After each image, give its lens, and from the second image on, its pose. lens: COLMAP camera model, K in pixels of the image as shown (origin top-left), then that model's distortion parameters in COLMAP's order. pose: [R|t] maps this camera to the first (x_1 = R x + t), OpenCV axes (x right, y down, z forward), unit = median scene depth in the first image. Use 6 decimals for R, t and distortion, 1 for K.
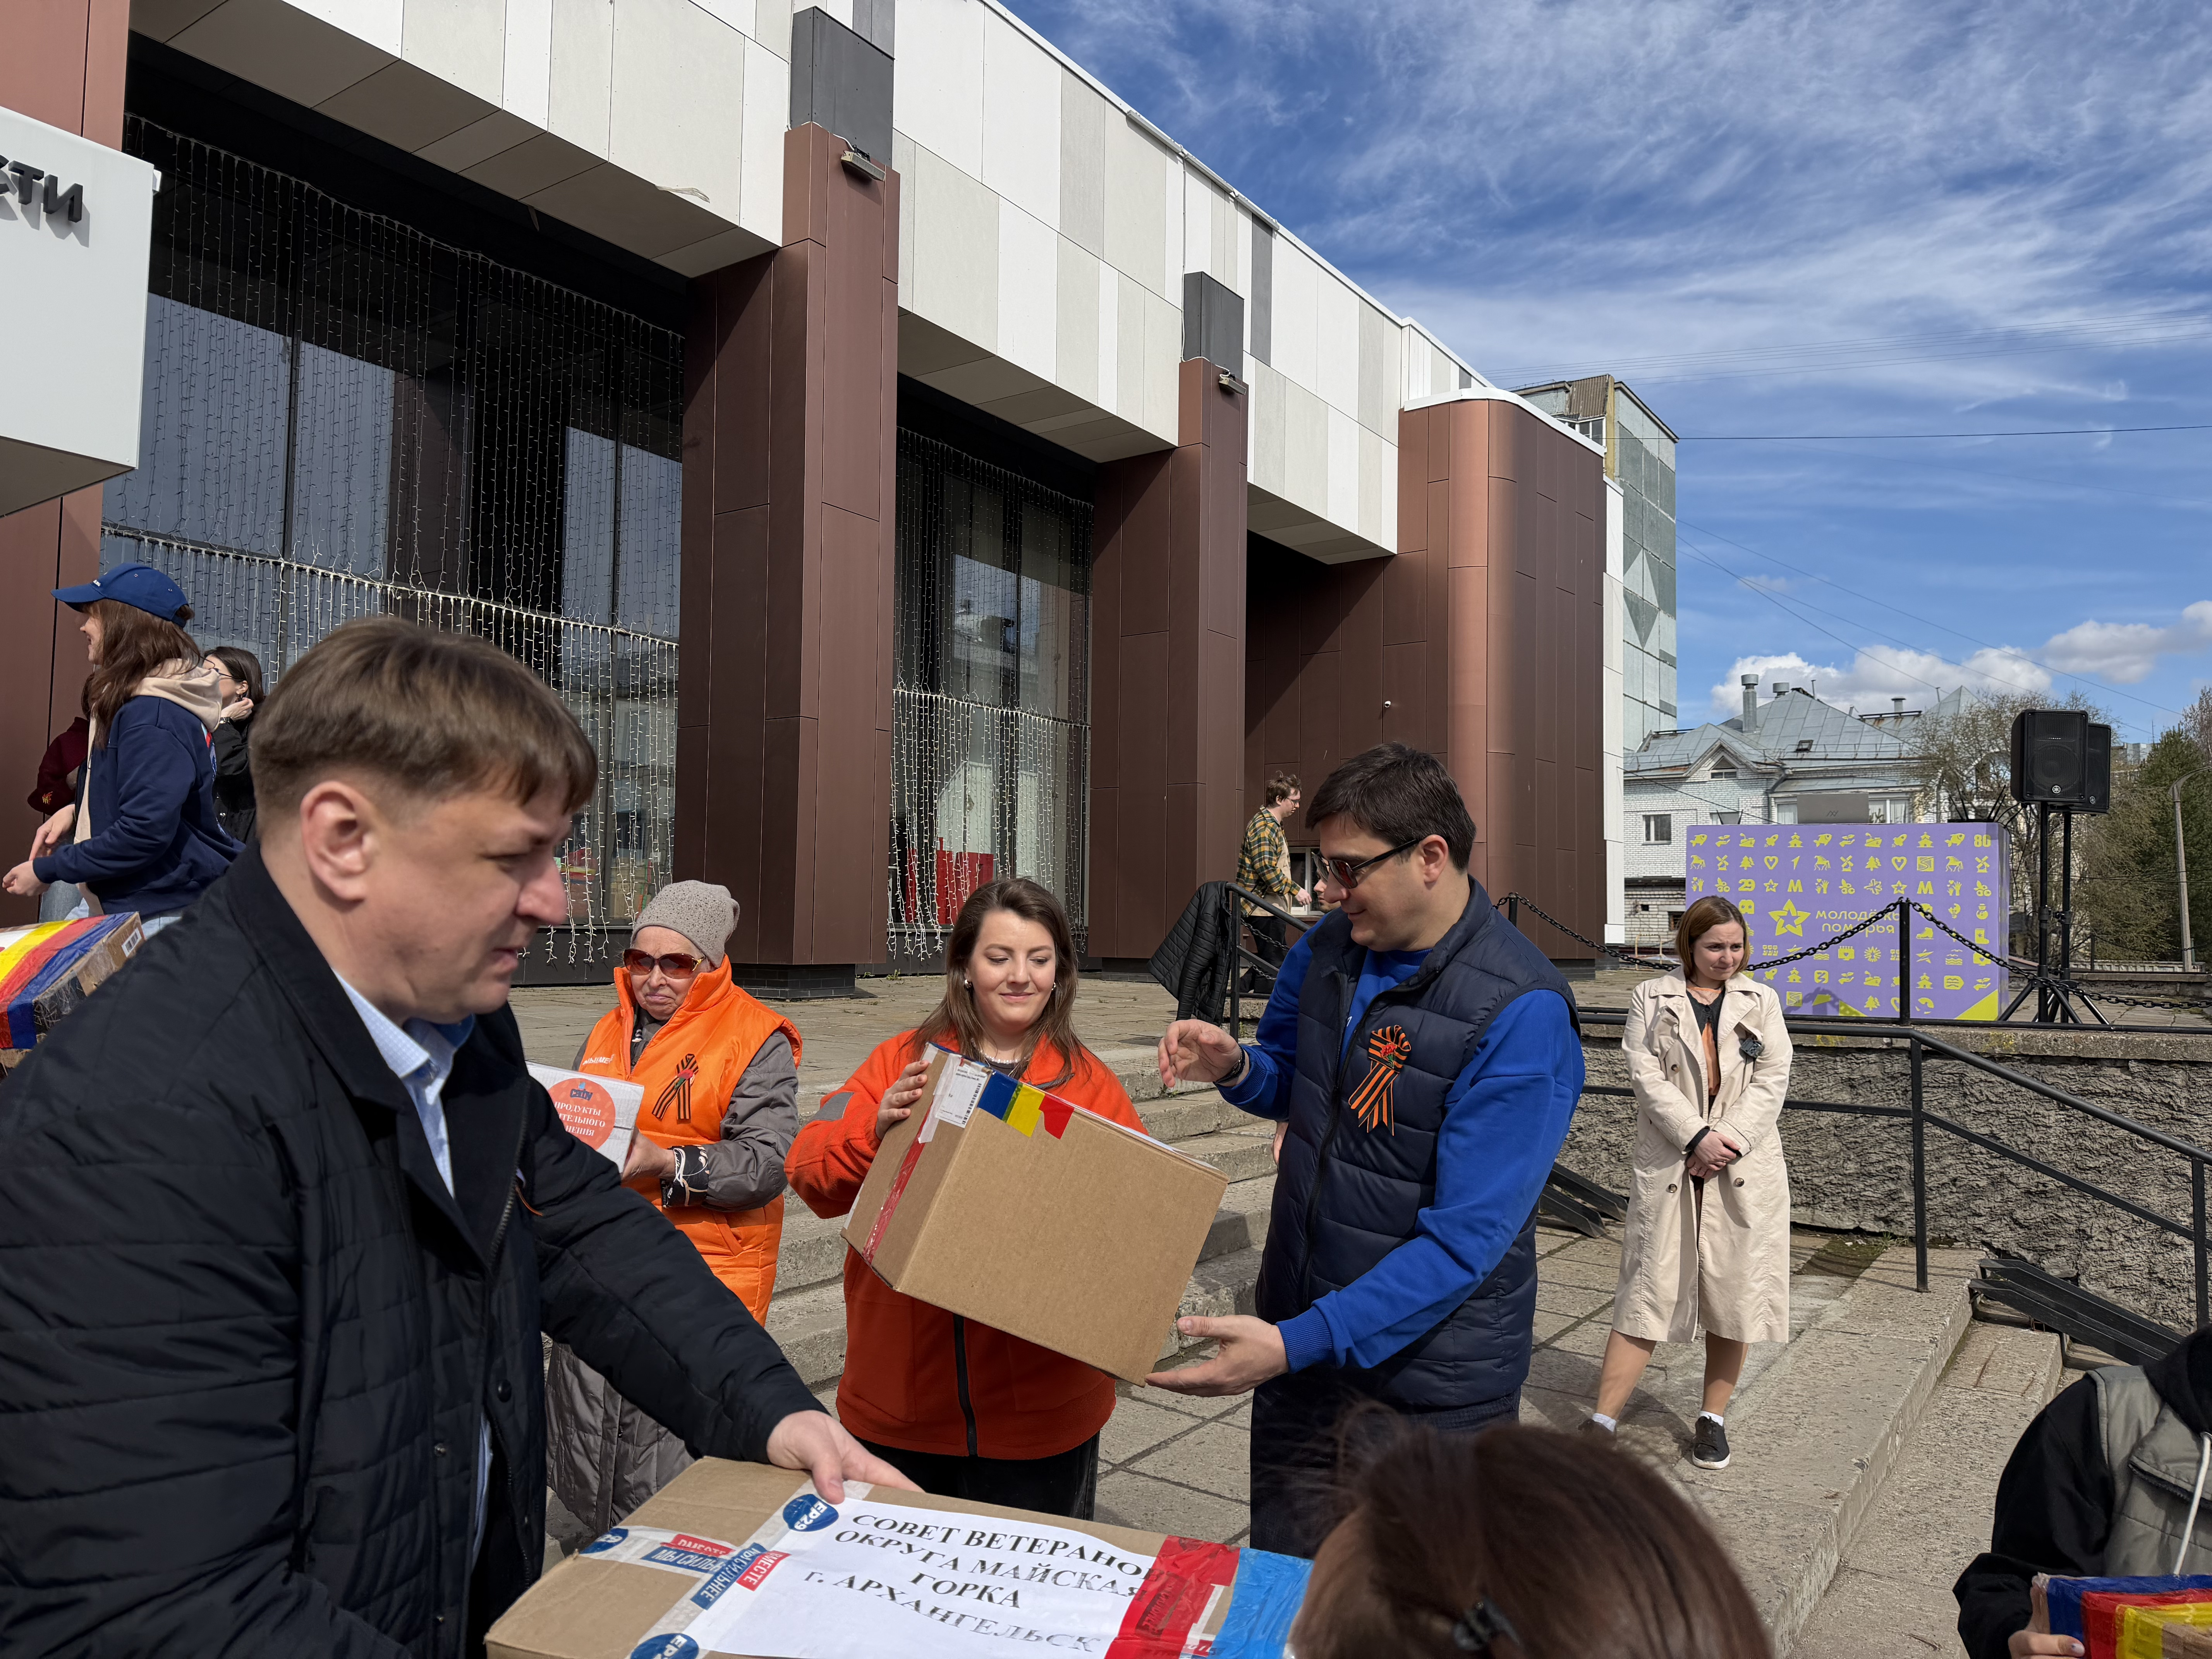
lens RADIAL K [[1532.1, 0, 1099.9], [0, 1532.1, 856.5], [0, 0, 1]] dist [0.022748, -0.037788]
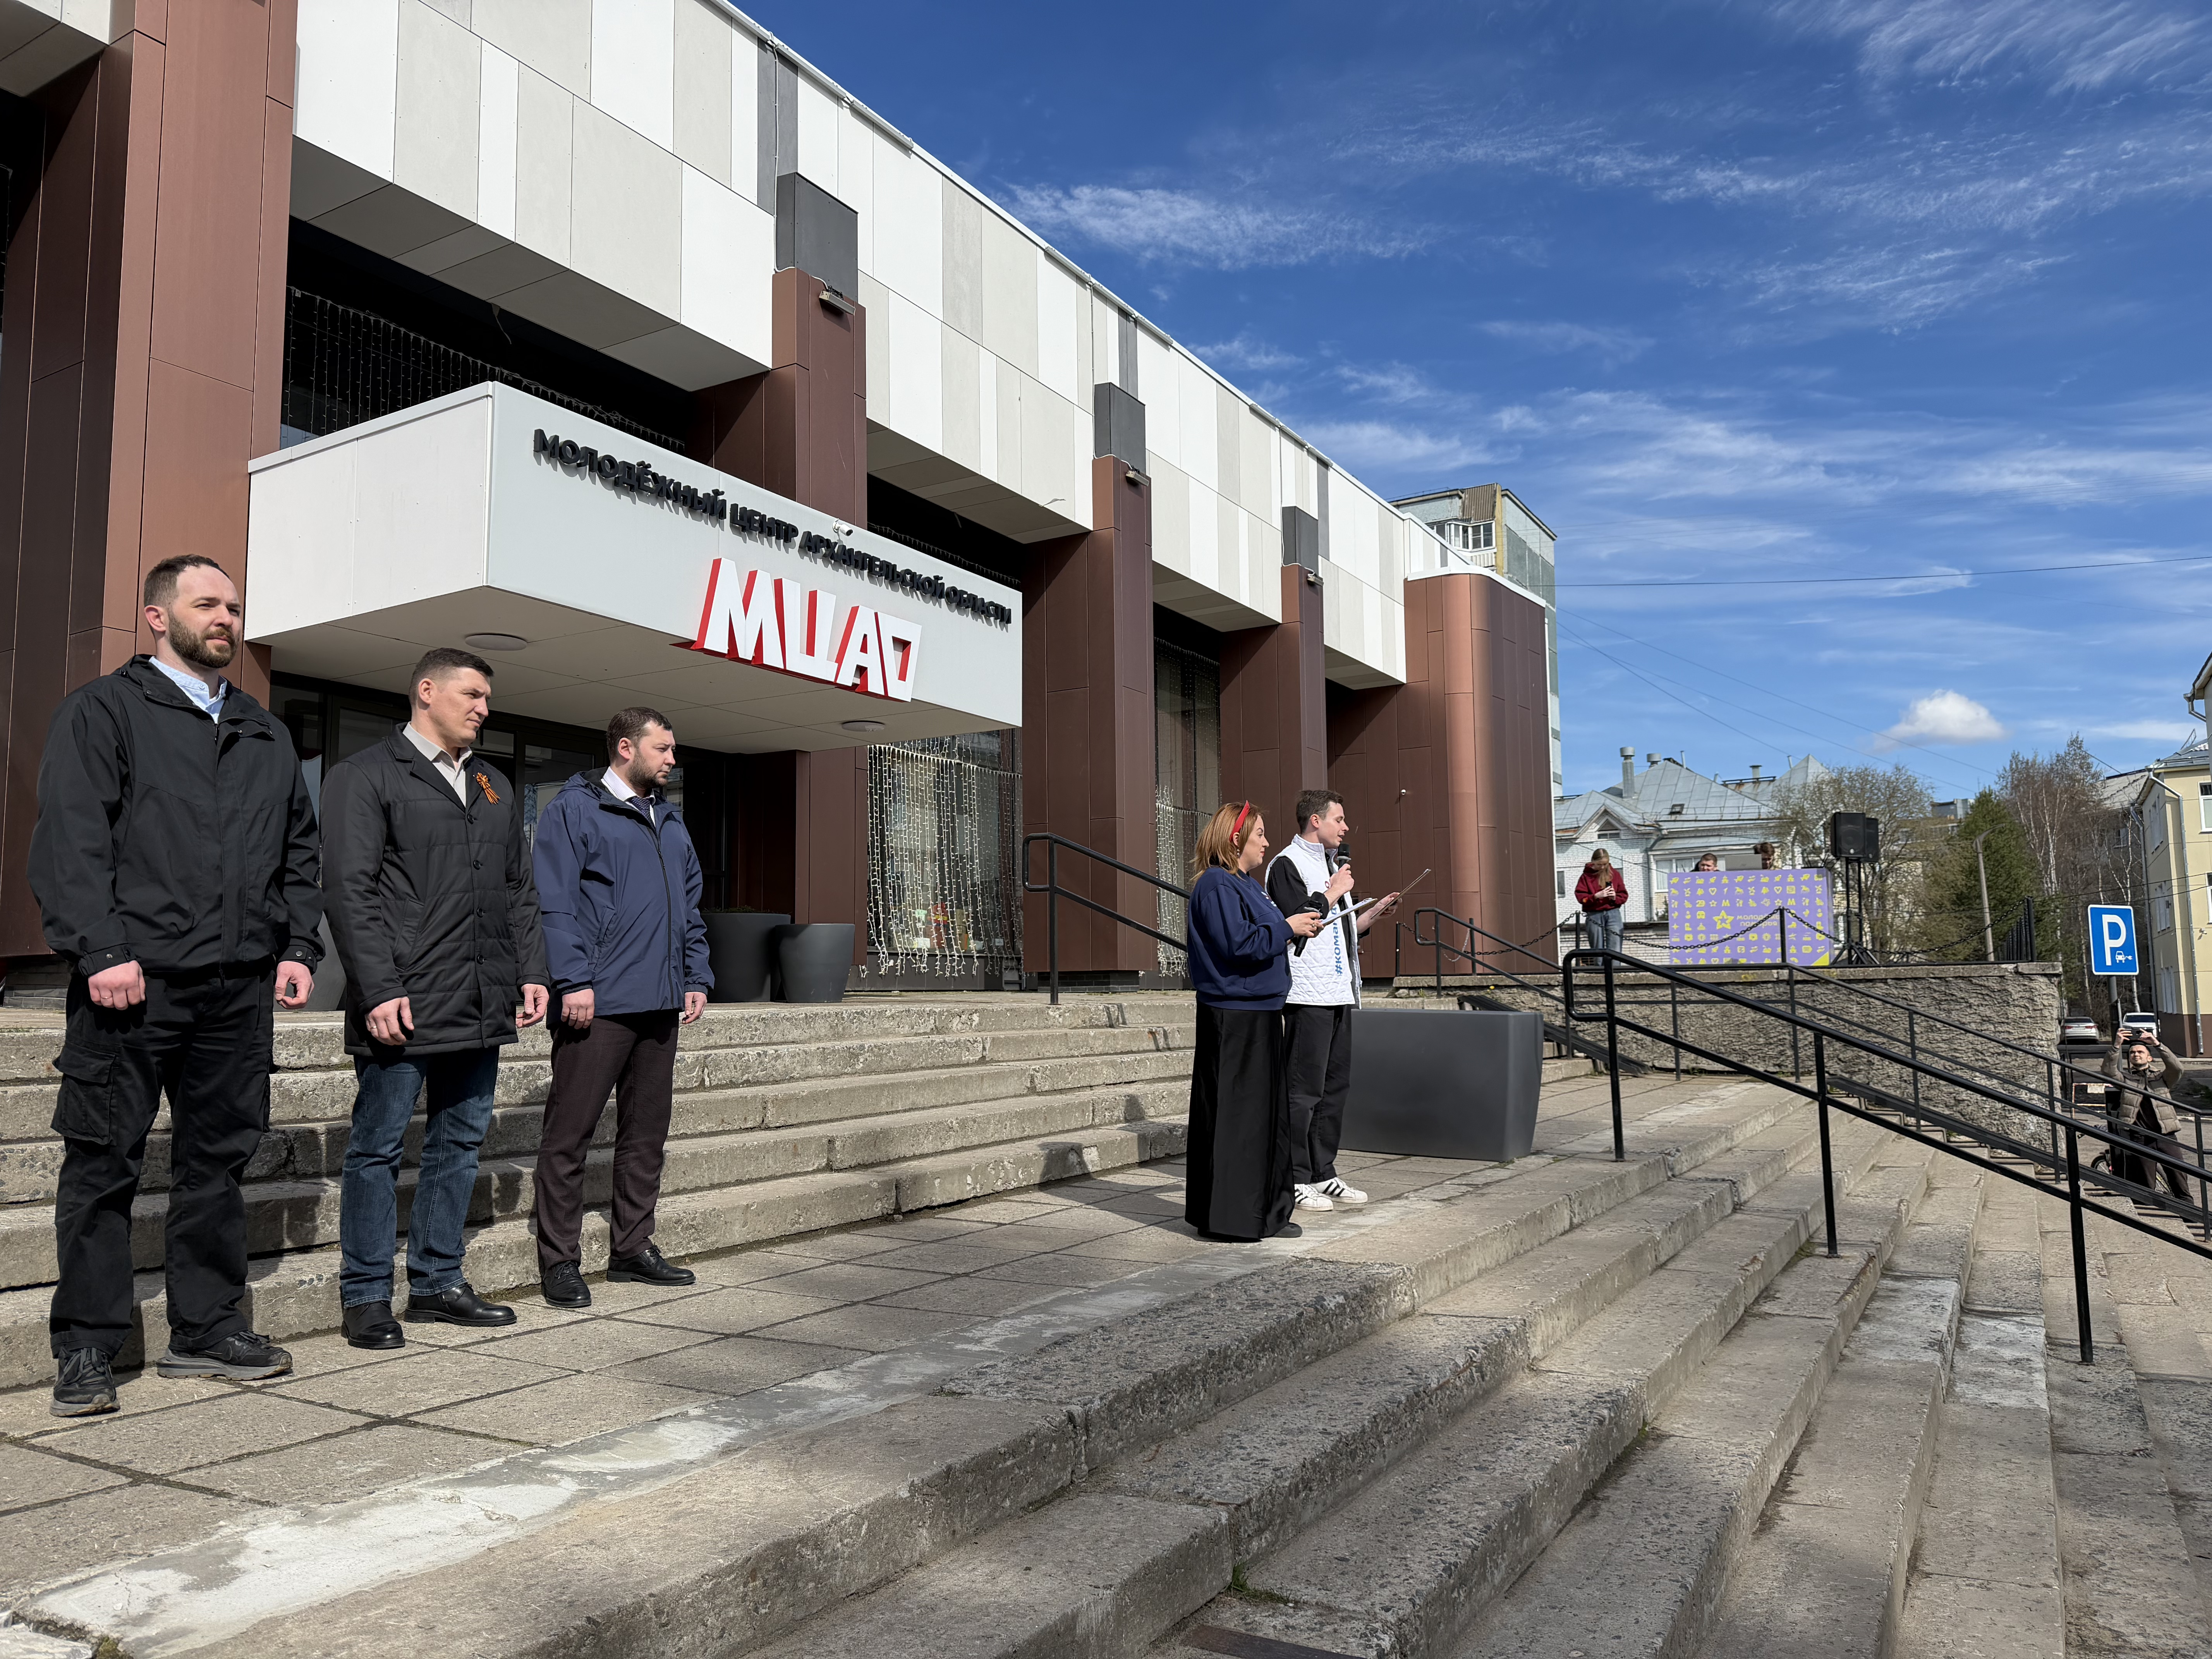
lens RADIAL K [[1495.8, 0, 1095.8], [0, 1495.8, 859.8], [0, 0, 1]] dist [0.035861, -0.084999]
pose [[0.997770, -0.017504, 0.064417, -0.300780], [0.020190, 0.998944, -0.041282, 0.017620], [-0.063627, 0.042490, 0.997069, -0.546777]]
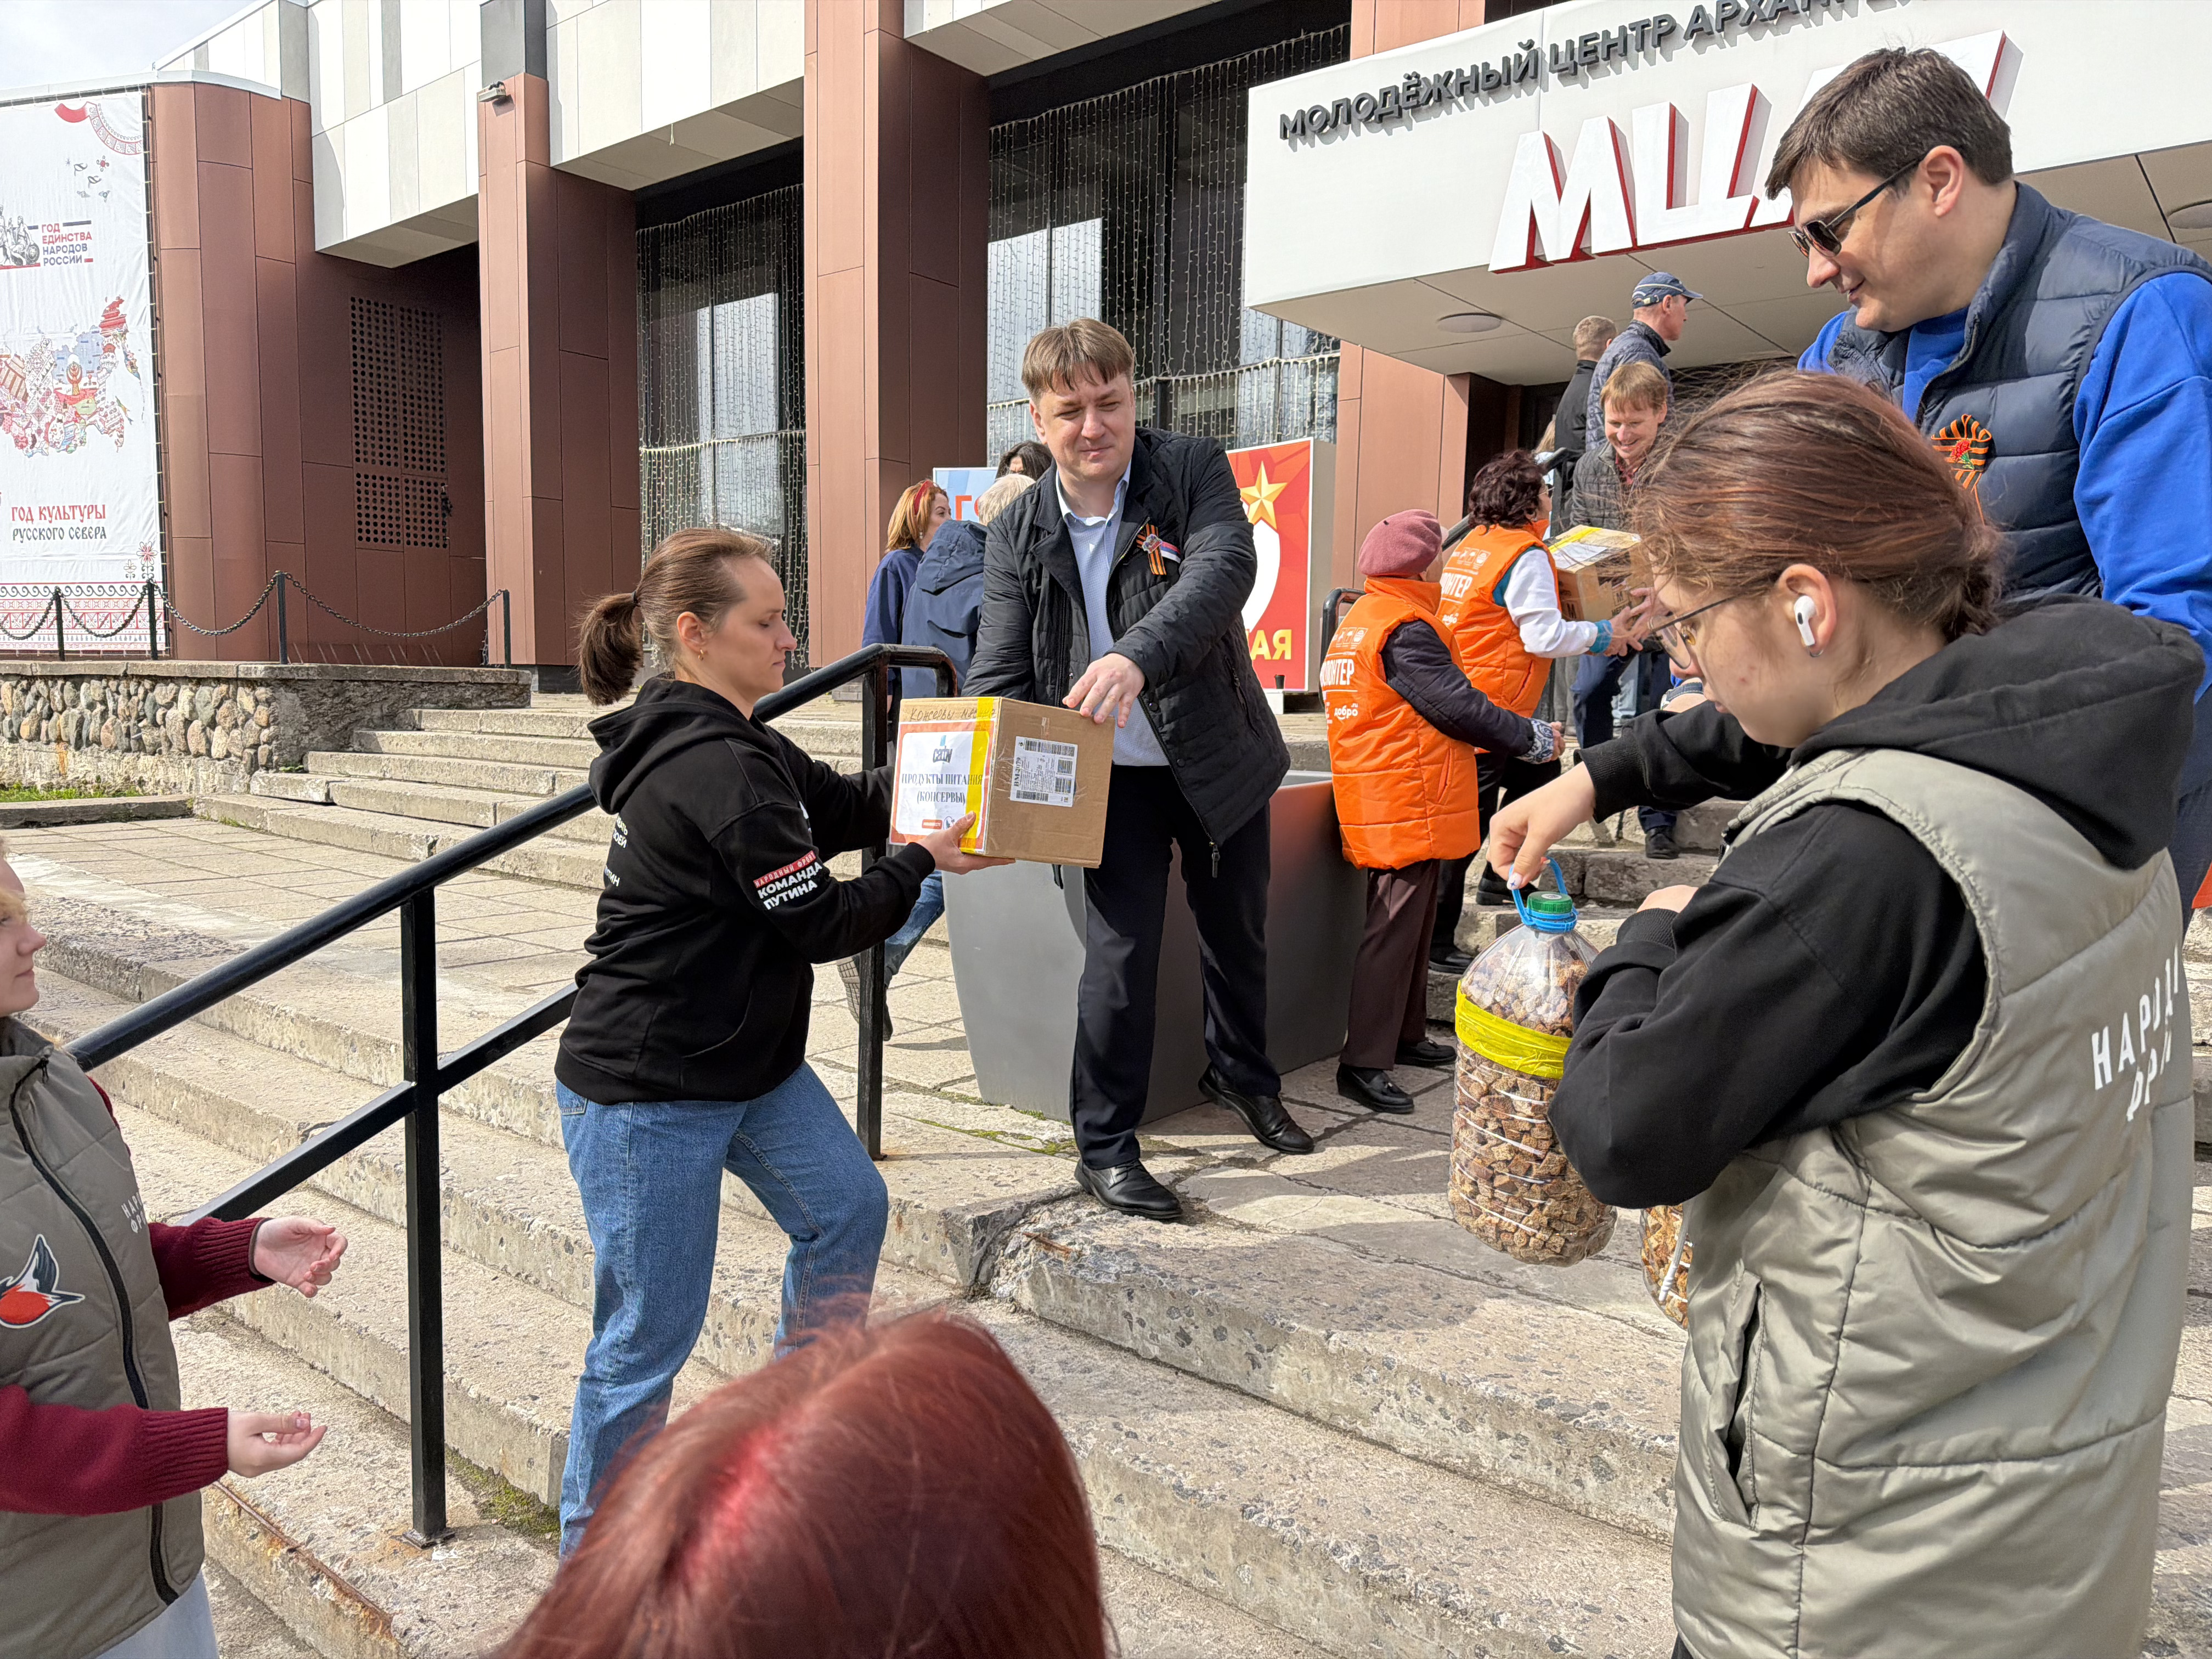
lens RADIAL K [[1495.8, 0, 1095.8], [0, 1495.8, 859.8], [0, 0, 1]] dist [0.035861, -0.084999]
pose [[-0.075282, 0.102405, -0.991890, 0.170401], [0.037018, 0.994314, 0.099846, 0.042891], [0.996475, -0.029202, -0.078645, 0.088477]]
